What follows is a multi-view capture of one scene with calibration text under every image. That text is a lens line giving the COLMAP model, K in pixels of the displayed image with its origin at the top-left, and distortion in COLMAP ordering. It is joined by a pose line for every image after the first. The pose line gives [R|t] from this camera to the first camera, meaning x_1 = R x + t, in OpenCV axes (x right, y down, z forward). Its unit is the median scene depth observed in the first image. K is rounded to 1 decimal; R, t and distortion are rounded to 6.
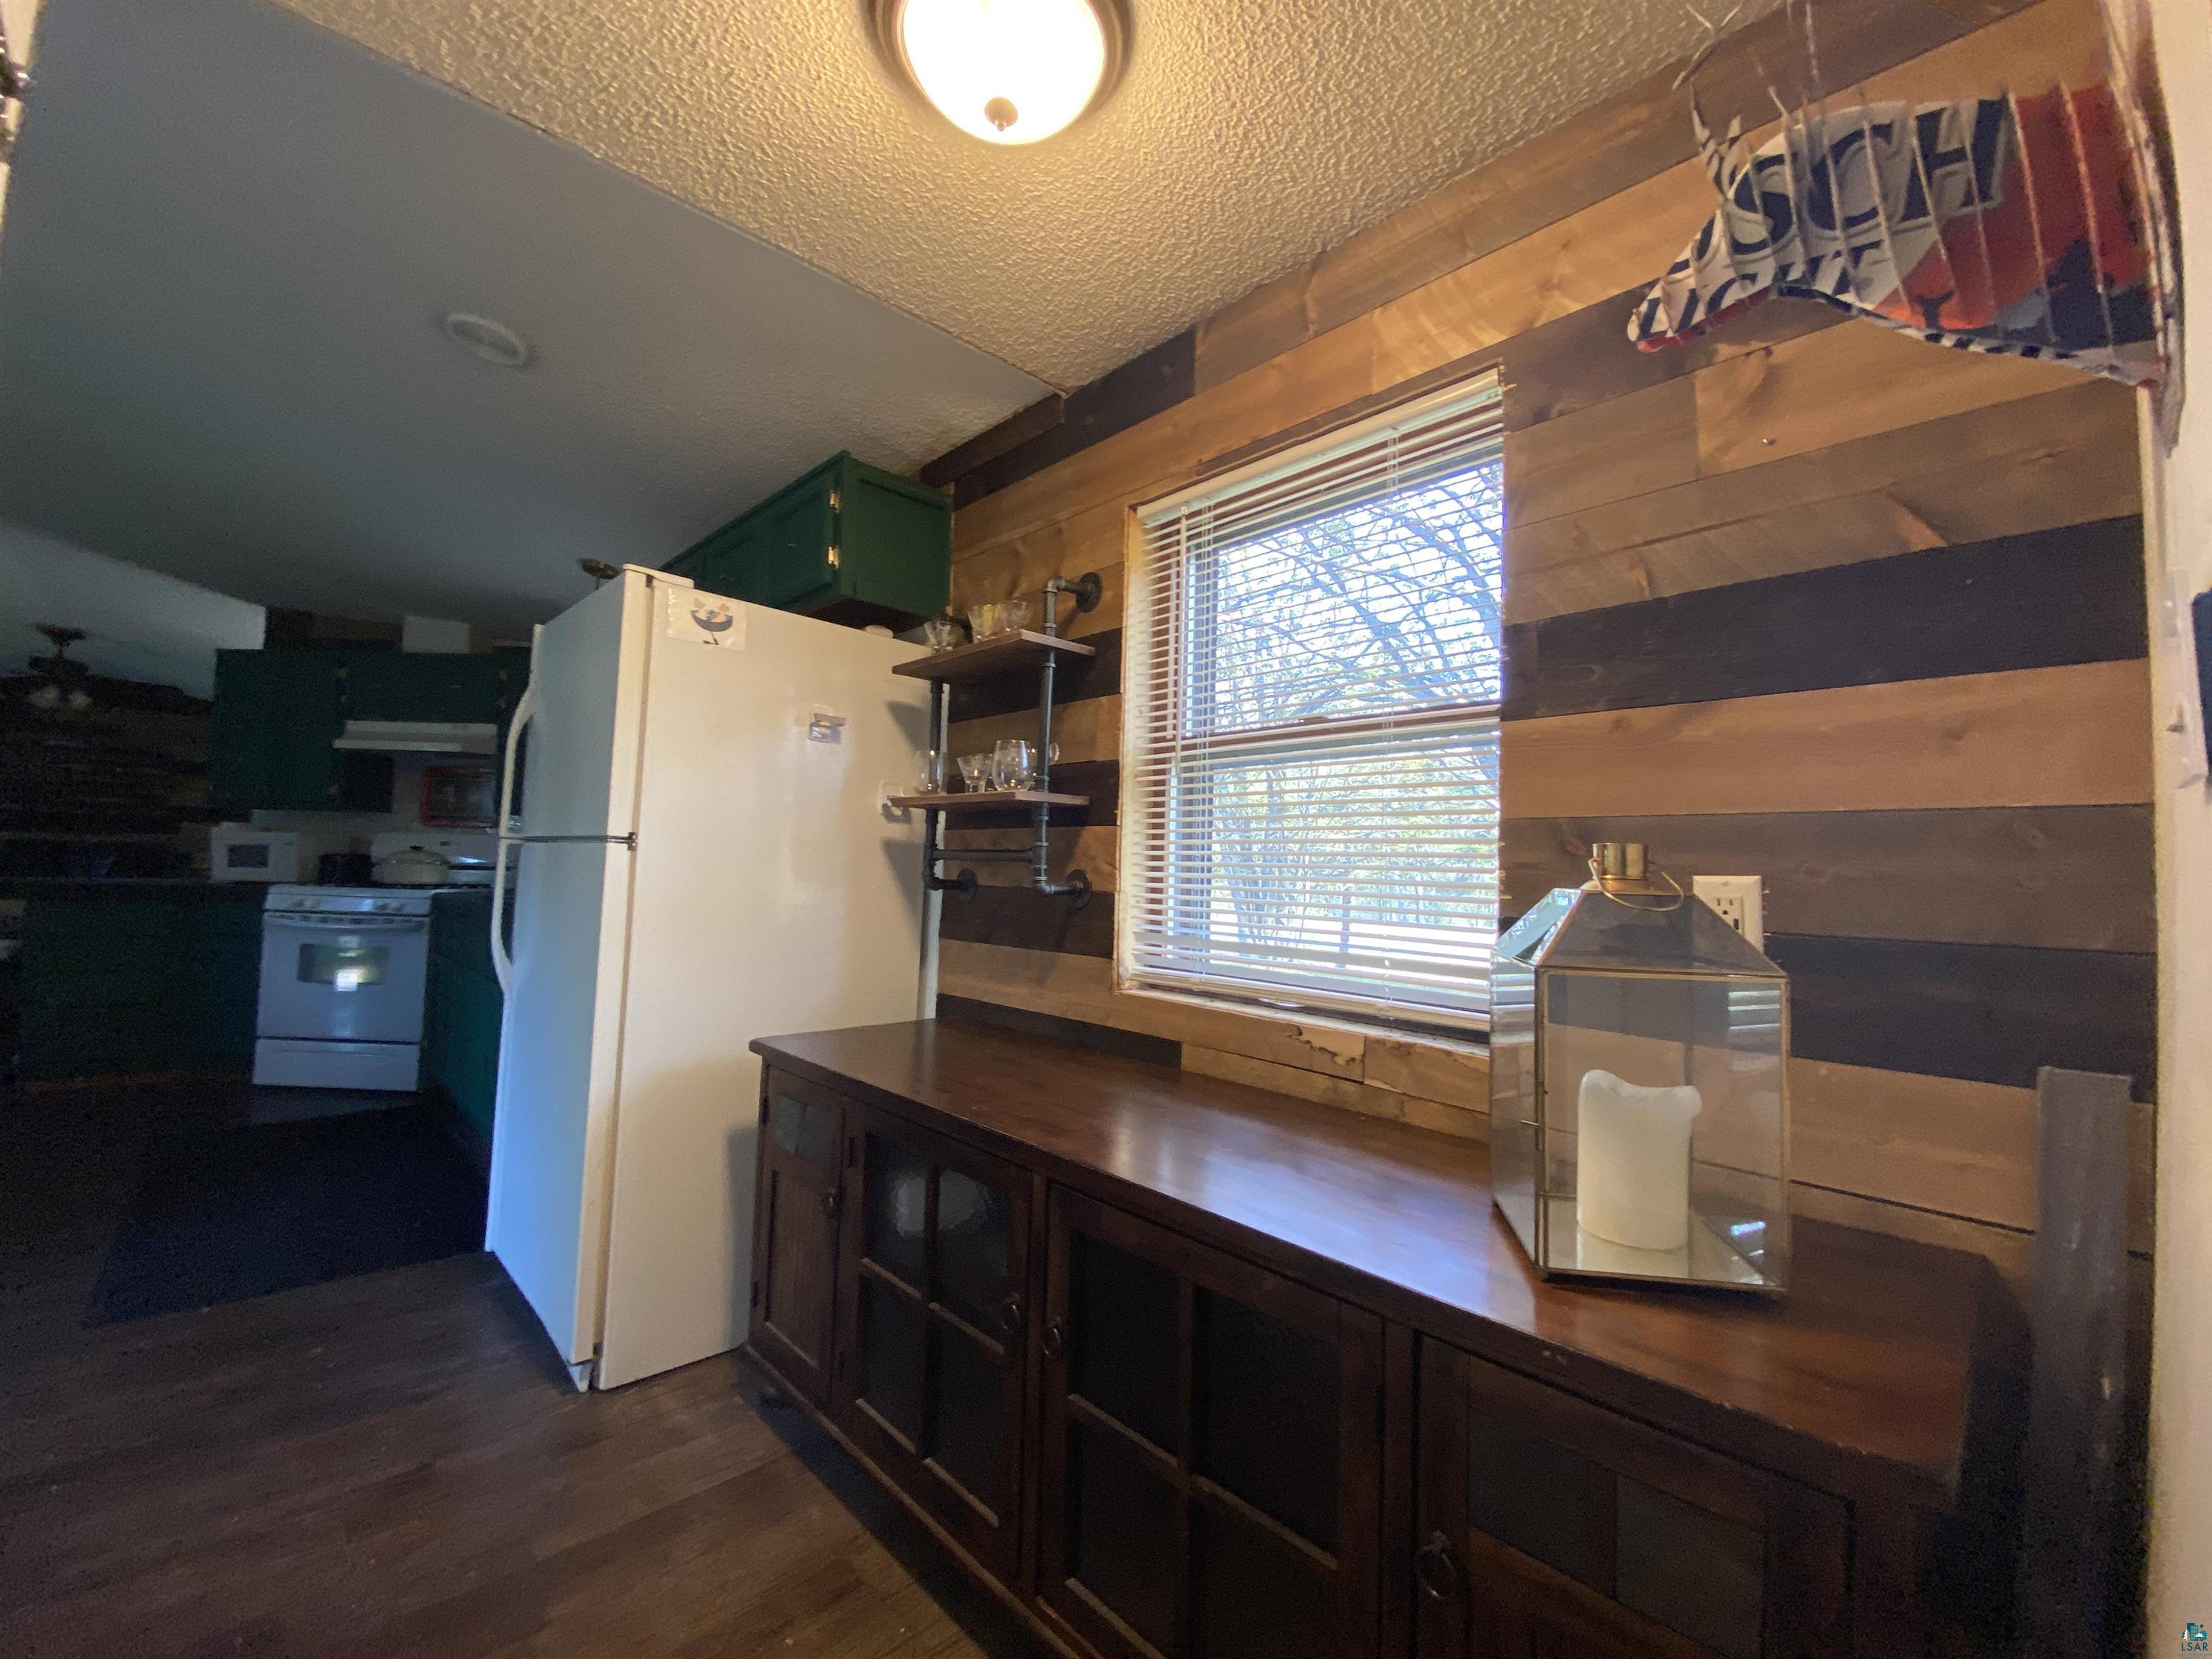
lens RADIAL K [[911.5, 0, 1088.4], [0, 911.5, 827.4], [0, 0, 1]] dist [-0.013235, -0.000112]
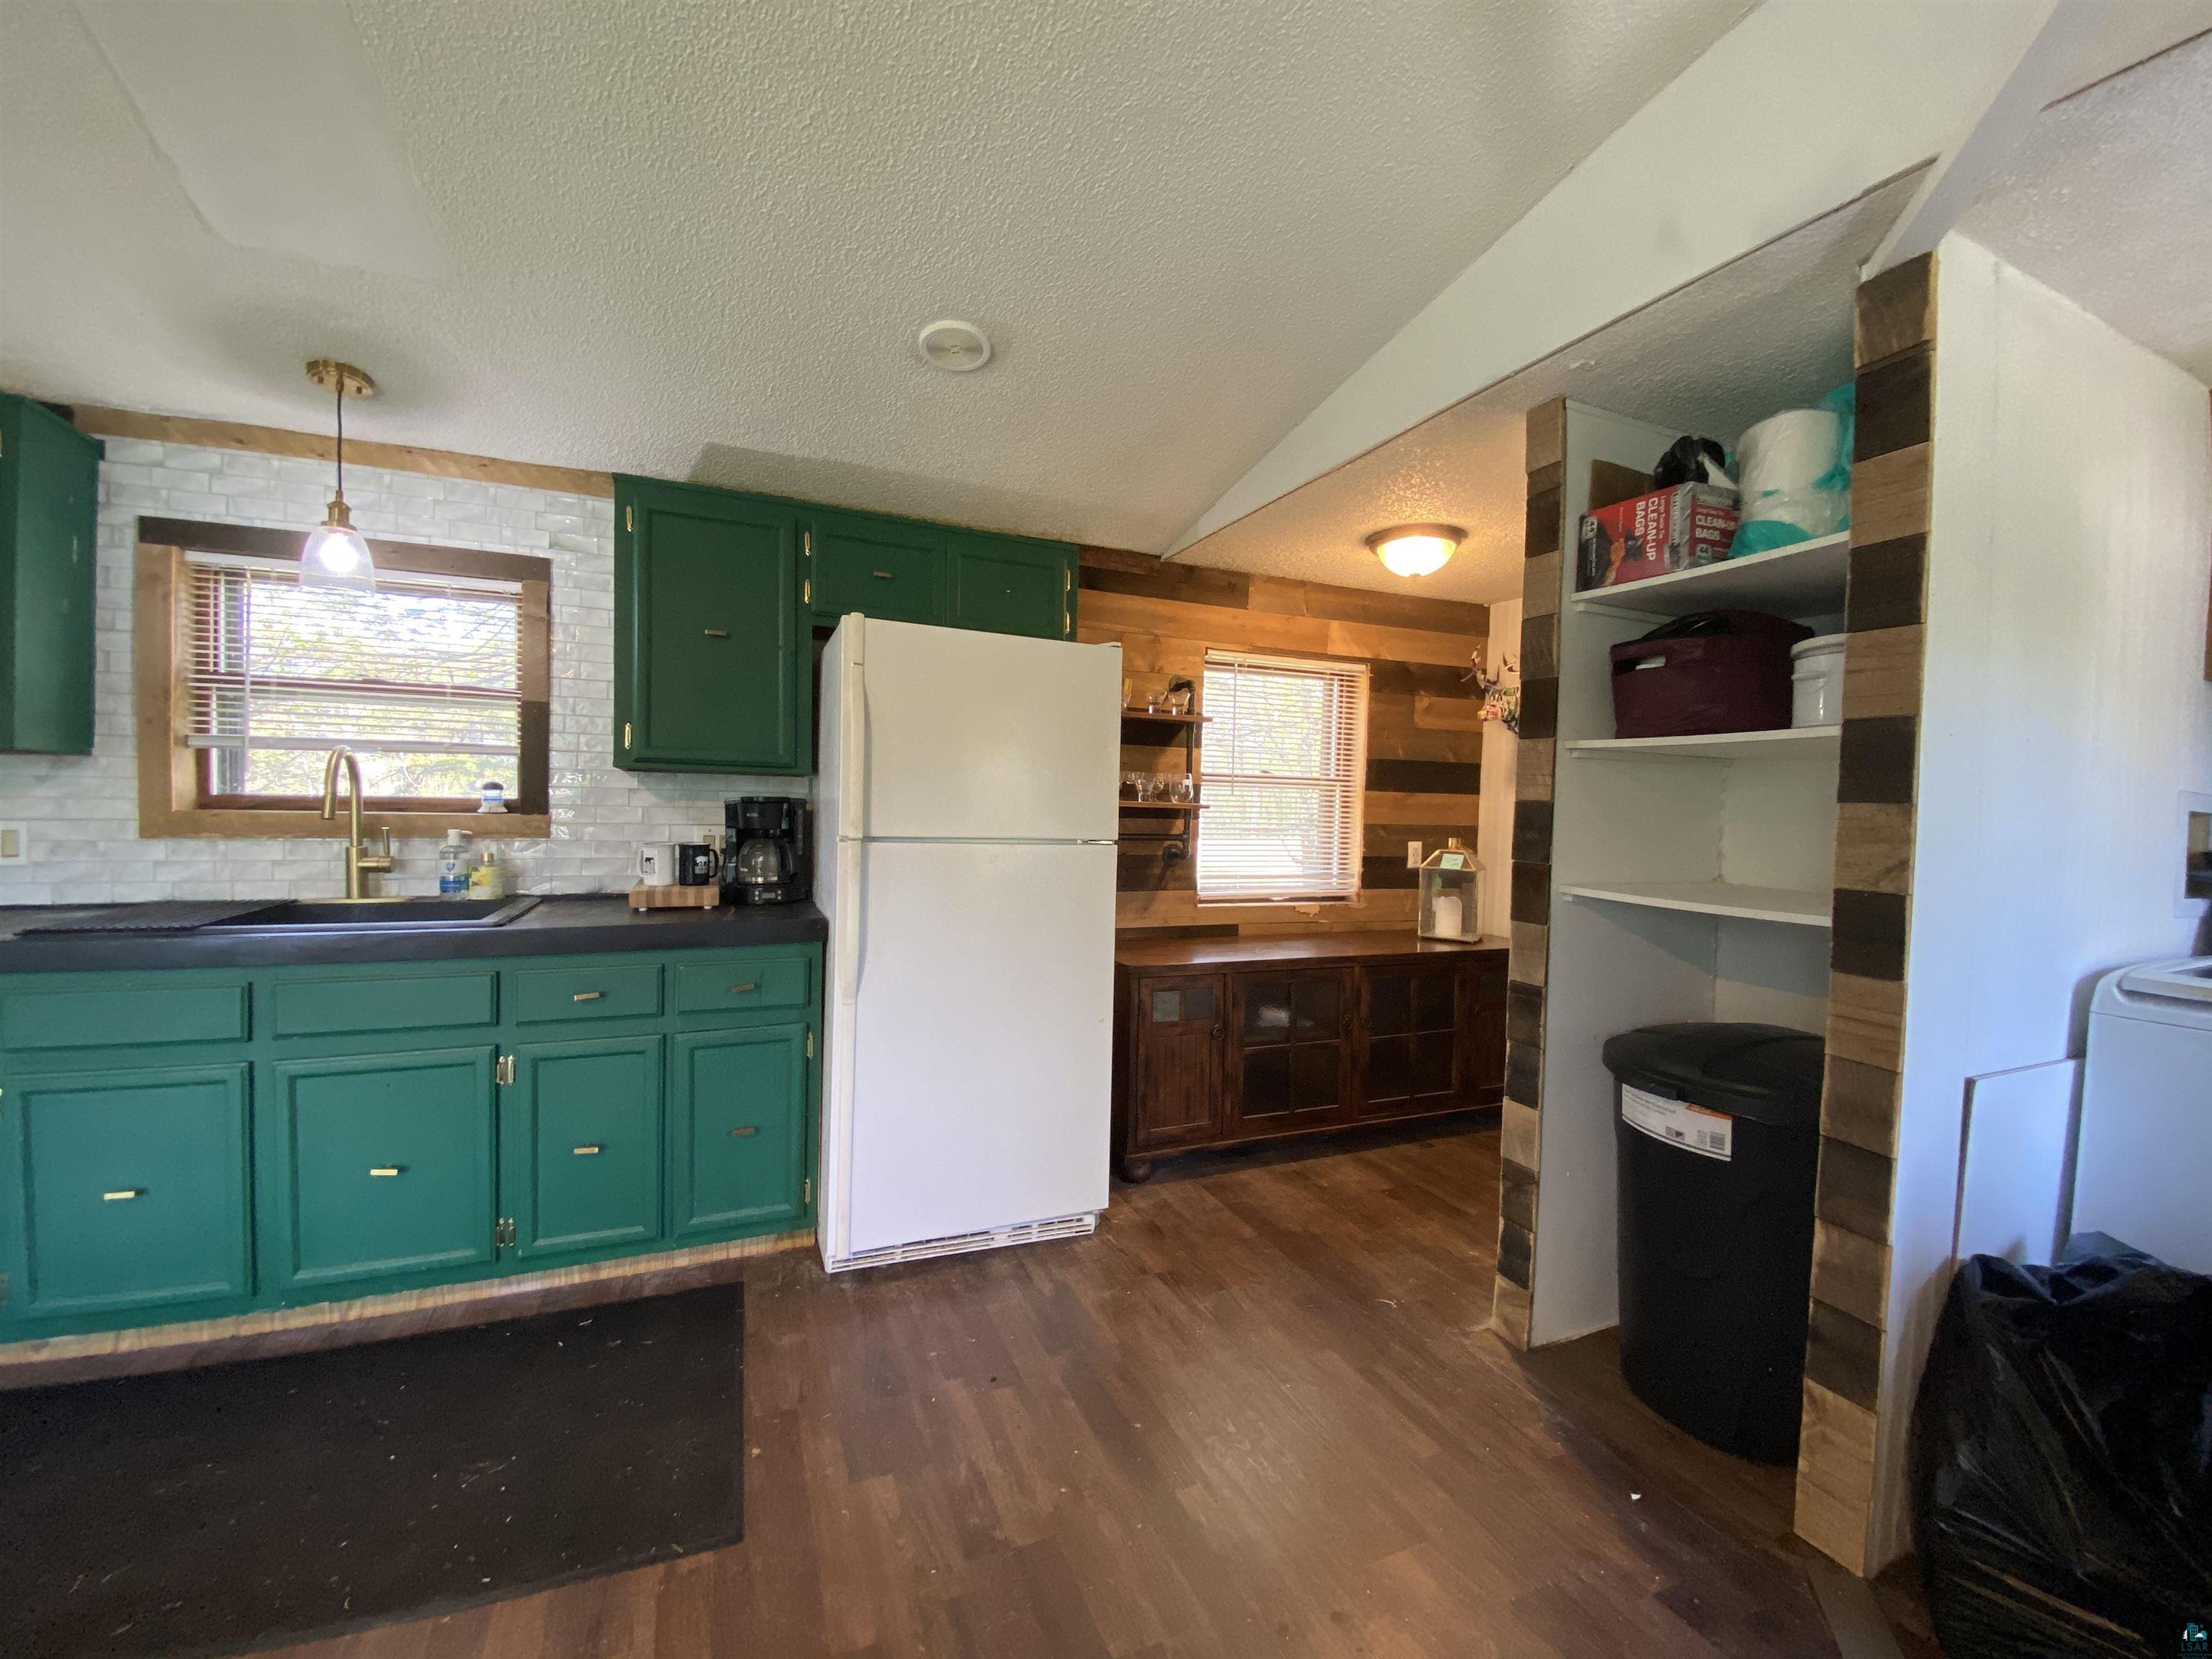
lens RADIAL K [[894.6, 0, 1119.4], [0, 894.6, 837.5], [0, 0, 1]] dist [0.006845, -0.014436]
pose [[0.339311, -0.049822, 0.939354, -0.808501], [-0.059062, 0.995498, 0.074134, -0.042195], [-0.938818, -0.080634, 0.334841, 0.241123]]
